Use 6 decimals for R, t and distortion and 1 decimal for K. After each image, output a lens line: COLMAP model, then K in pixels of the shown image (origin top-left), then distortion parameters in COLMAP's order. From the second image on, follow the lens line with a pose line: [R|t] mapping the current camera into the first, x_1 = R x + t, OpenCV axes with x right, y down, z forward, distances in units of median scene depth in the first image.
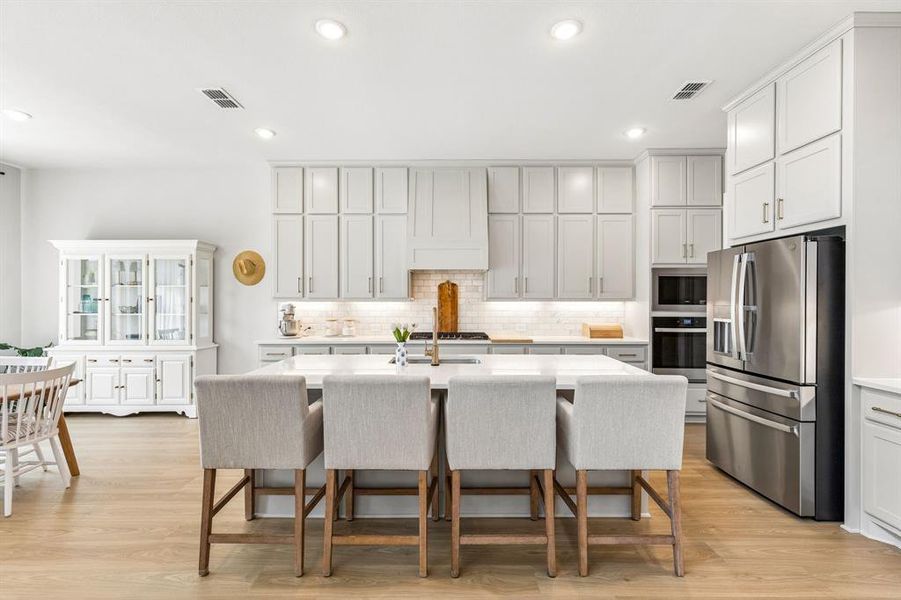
lens RADIAL K [[403.8, 0, 439.9], [0, 403.8, 298.4], [0, 0, 1]] dist [0.008608, -0.001796]
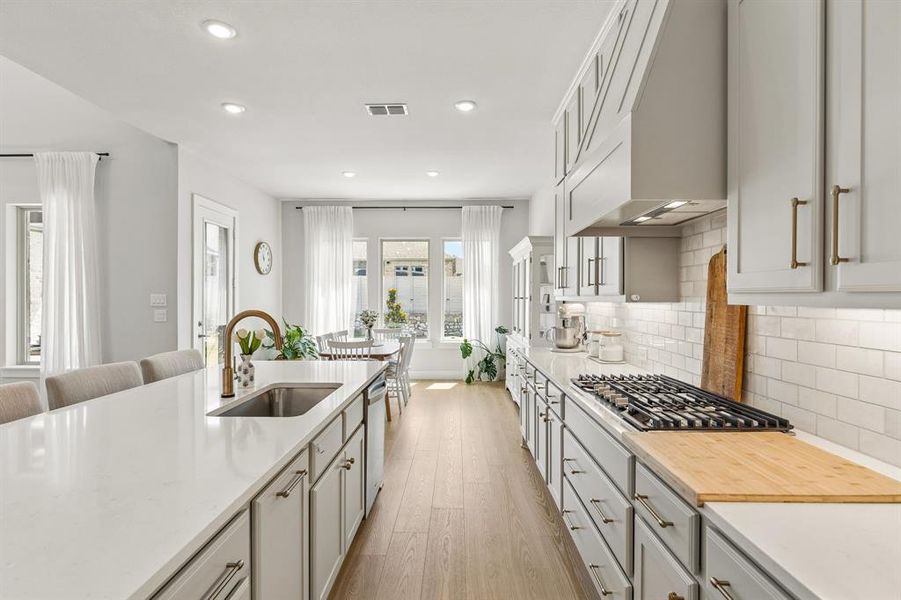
lens RADIAL K [[433.8, 0, 447.8], [0, 433.8, 298.8], [0, 0, 1]] dist [-0.003135, -0.000719]
pose [[-0.014892, 0.007223, -0.999863, 0.415507], [0.001079, 0.999973, 0.007207, -0.000378], [0.999889, -0.000971, -0.014900, 0.810606]]
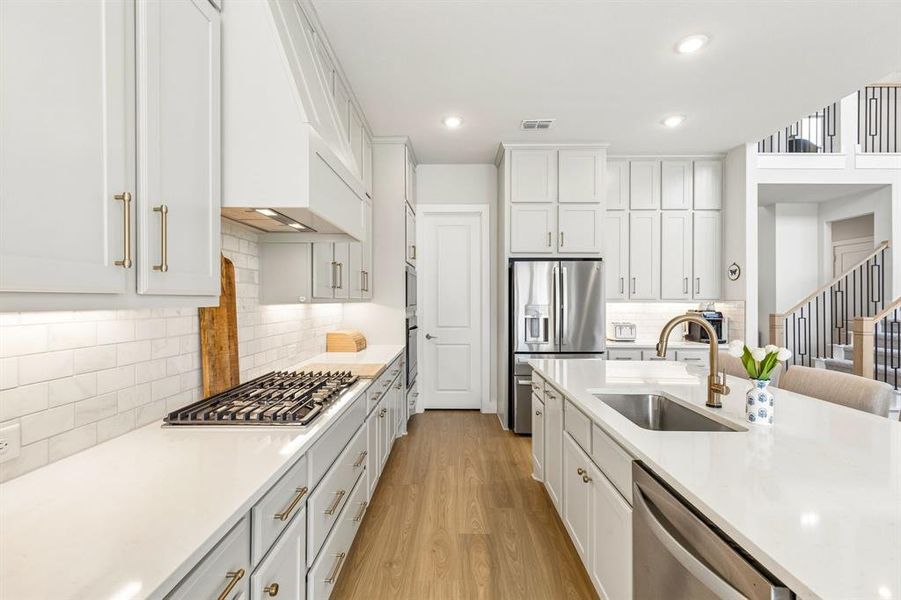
lens RADIAL K [[403.8, 0, 447.1], [0, 403.8, 300.7], [0, 0, 1]] dist [0.008608, -0.001796]
pose [[0.002905, -0.001707, 0.999994, -0.373008], [-0.002549, 0.999995, 0.001714, 0.001467], [-0.999993, -0.002554, 0.002901, 0.831589]]
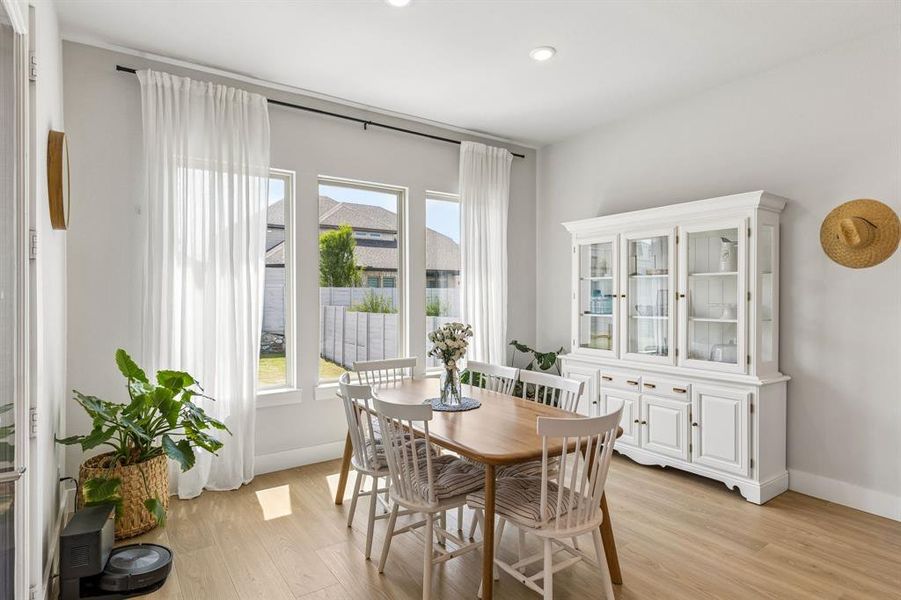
lens RADIAL K [[500.8, 0, 447.3], [0, 500.8, 297.9], [0, 0, 1]] dist [-0.005894, -0.000586]
pose [[0.577696, 0.003083, -0.816246, -0.279027], [0.000371, 0.999992, 0.004039, 0.002526], [0.816252, -0.002636, 0.577690, 0.234478]]
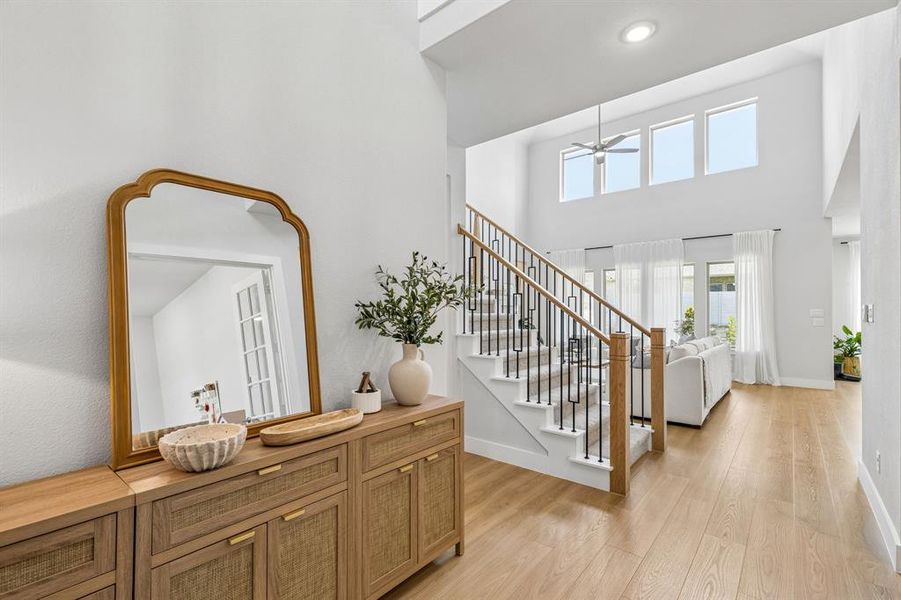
lens RADIAL K [[403.8, 0, 447.9], [0, 403.8, 305.2], [0, 0, 1]] dist [0.008608, -0.001796]
pose [[-0.639272, -0.011151, -0.768900, 1.481733], [-0.001155, 0.999908, -0.013541, 0.002479], [0.768980, -0.007769, -0.639226, 0.066345]]
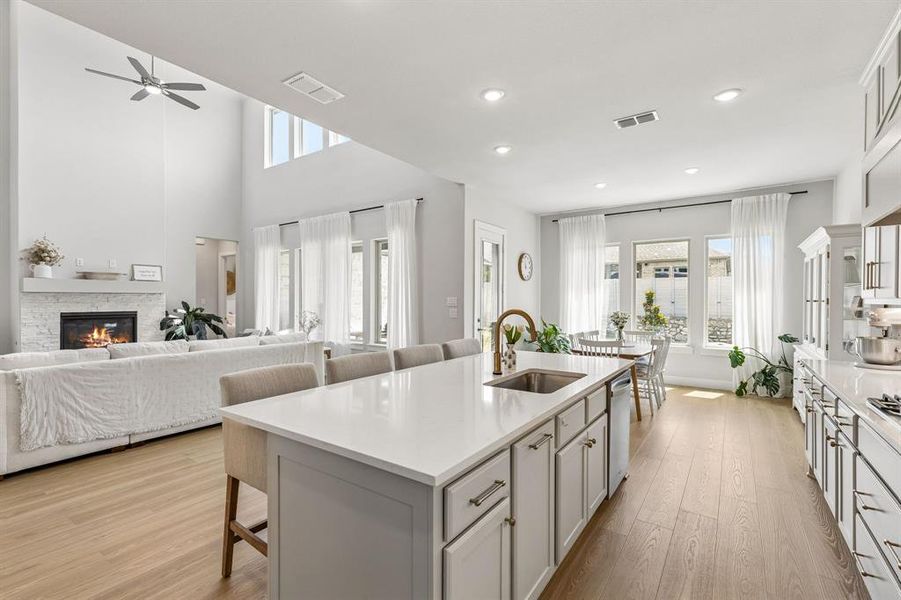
lens RADIAL K [[403.8, 0, 447.8], [0, 403.8, 299.4], [0, 0, 1]] dist [0.008608, -0.001796]
pose [[-0.573127, 0.002323, -0.819463, 0.462285], [0.001161, 0.999997, 0.002023, -0.000236], [0.819466, 0.000208, -0.573128, 0.836962]]
